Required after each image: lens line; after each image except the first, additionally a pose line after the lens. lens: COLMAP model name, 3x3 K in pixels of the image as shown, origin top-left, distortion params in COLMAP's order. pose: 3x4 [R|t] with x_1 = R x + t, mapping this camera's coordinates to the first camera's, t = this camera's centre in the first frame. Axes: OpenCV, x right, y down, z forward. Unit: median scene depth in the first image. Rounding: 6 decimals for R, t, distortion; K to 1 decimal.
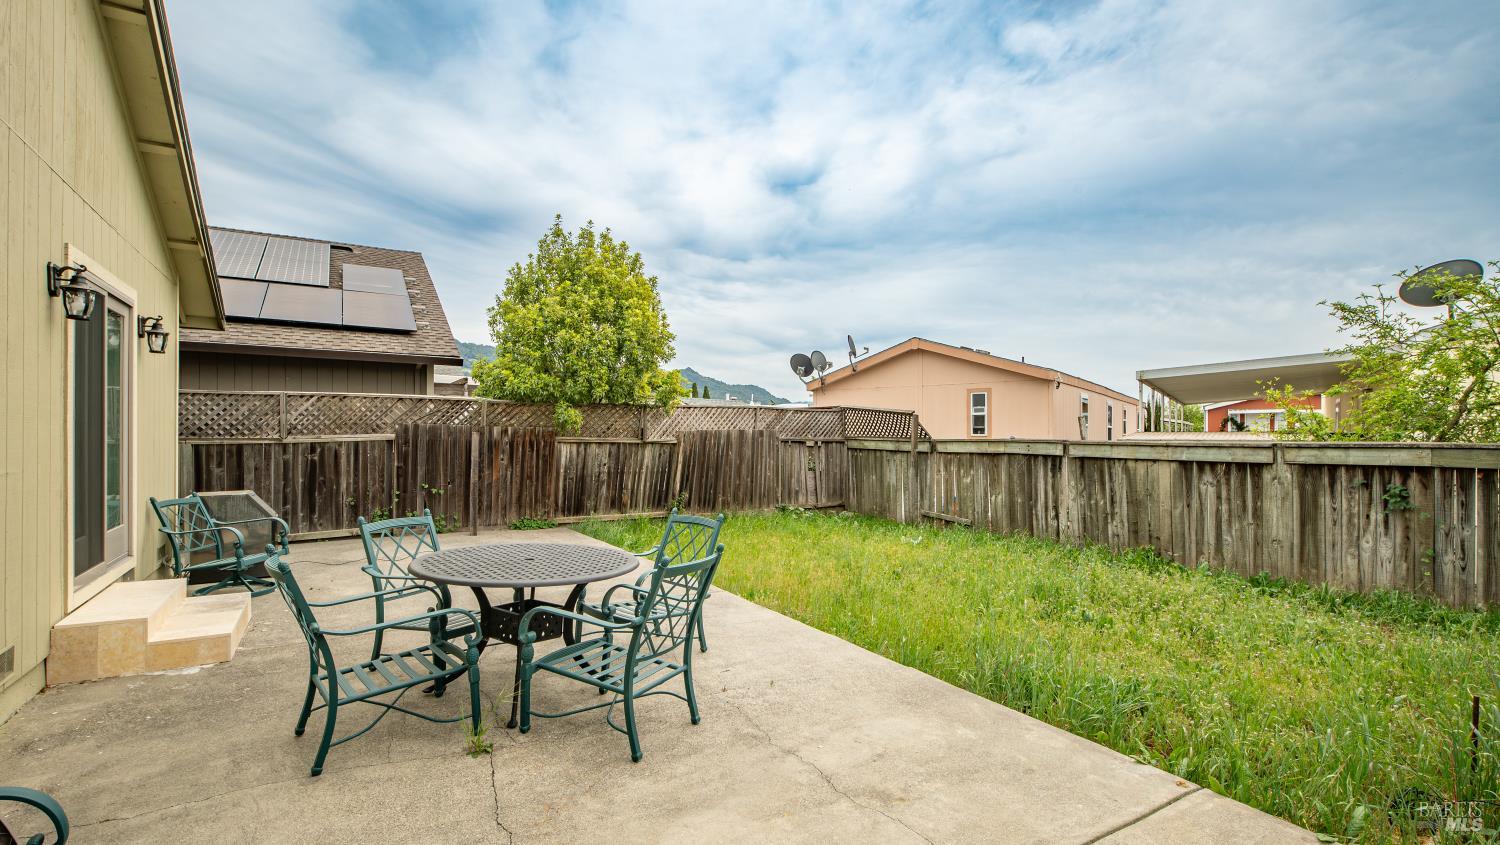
lens RADIAL K [[674.4, 0, 745.4], [0, 674.4, 436.8], [0, 0, 1]] dist [0.019947, -0.013333]
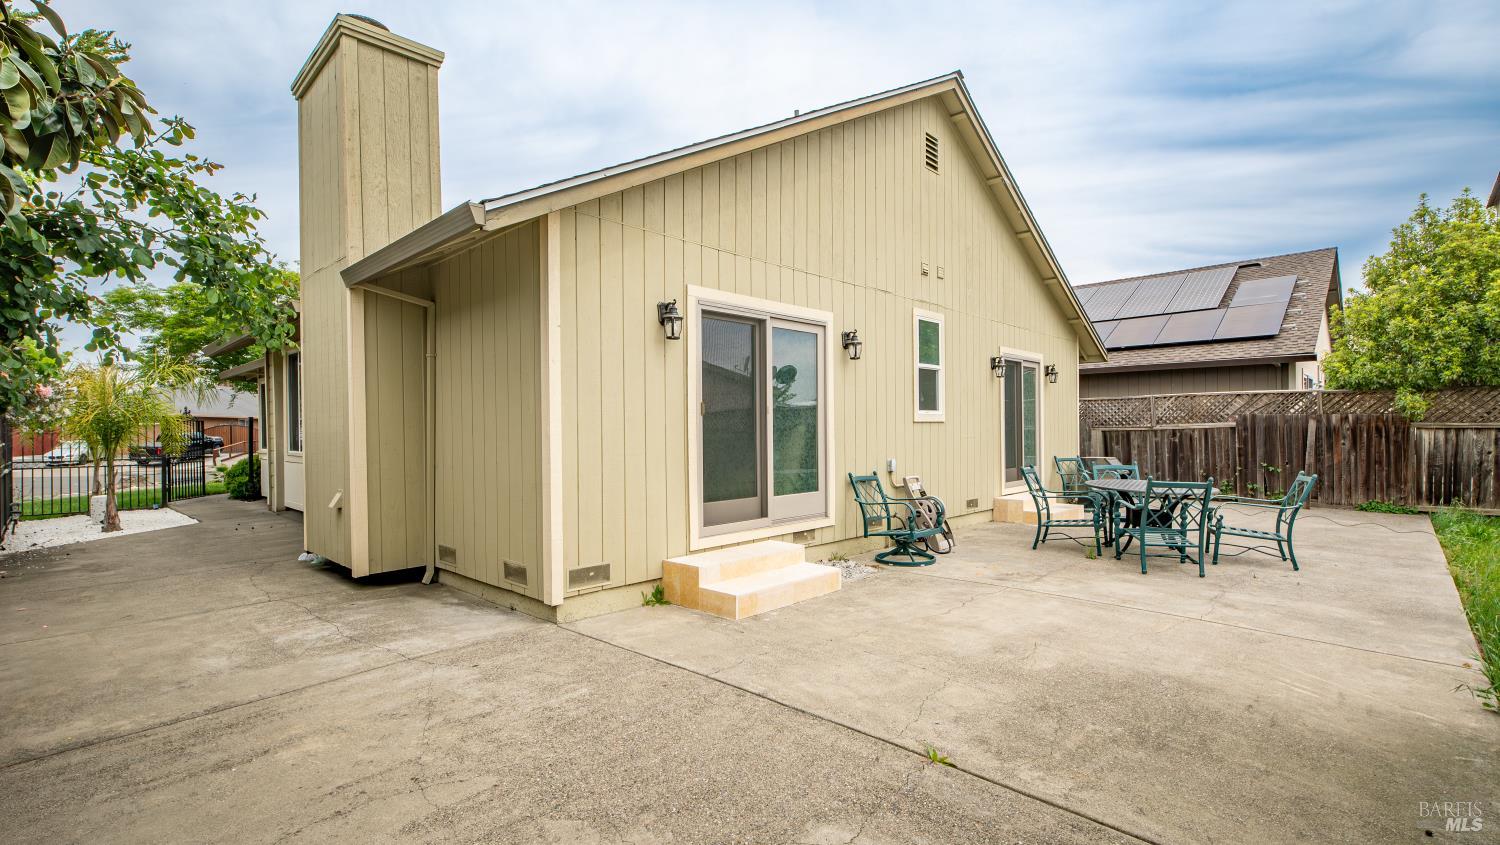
lens RADIAL K [[674.4, 0, 745.4], [0, 674.4, 436.8], [0, 0, 1]] dist [0.019947, -0.013333]
pose [[0.253799, 0.002726, -0.967253, 0.445127], [0.005751, 0.999974, 0.004327, 0.011094], [0.967240, -0.006661, 0.253777, -0.204414]]
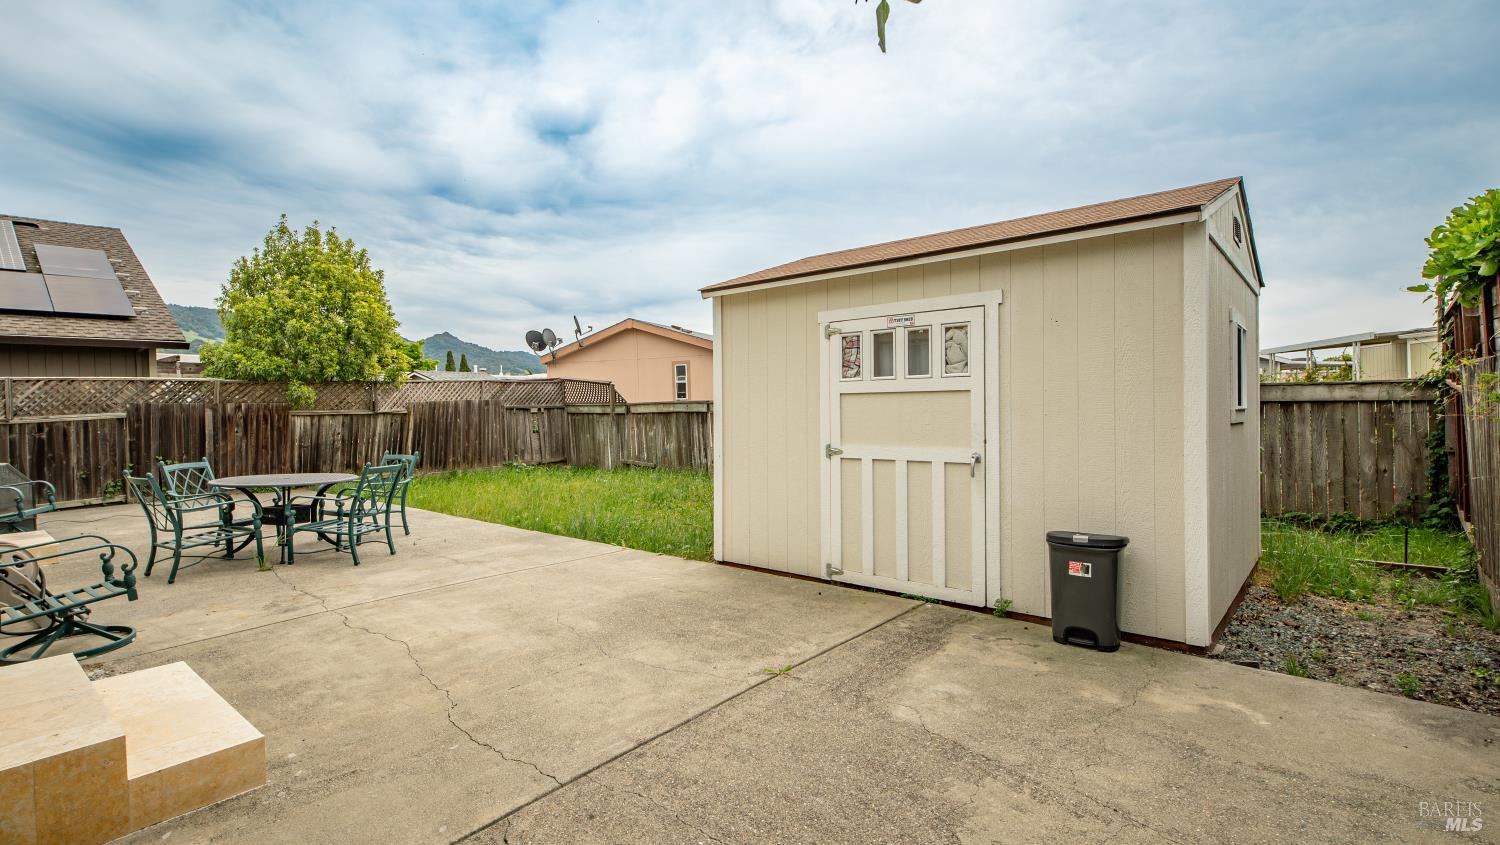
lens RADIAL K [[704.0, 0, 745.7], [0, 704.0, 415.3], [0, 0, 1]] dist [-0.000441, -0.001006]
pose [[0.950808, -0.035155, 0.307779, 0.089724], [0.030509, 0.999336, 0.019896, 0.007536], [-0.308274, -0.009527, 0.951250, -0.383300]]
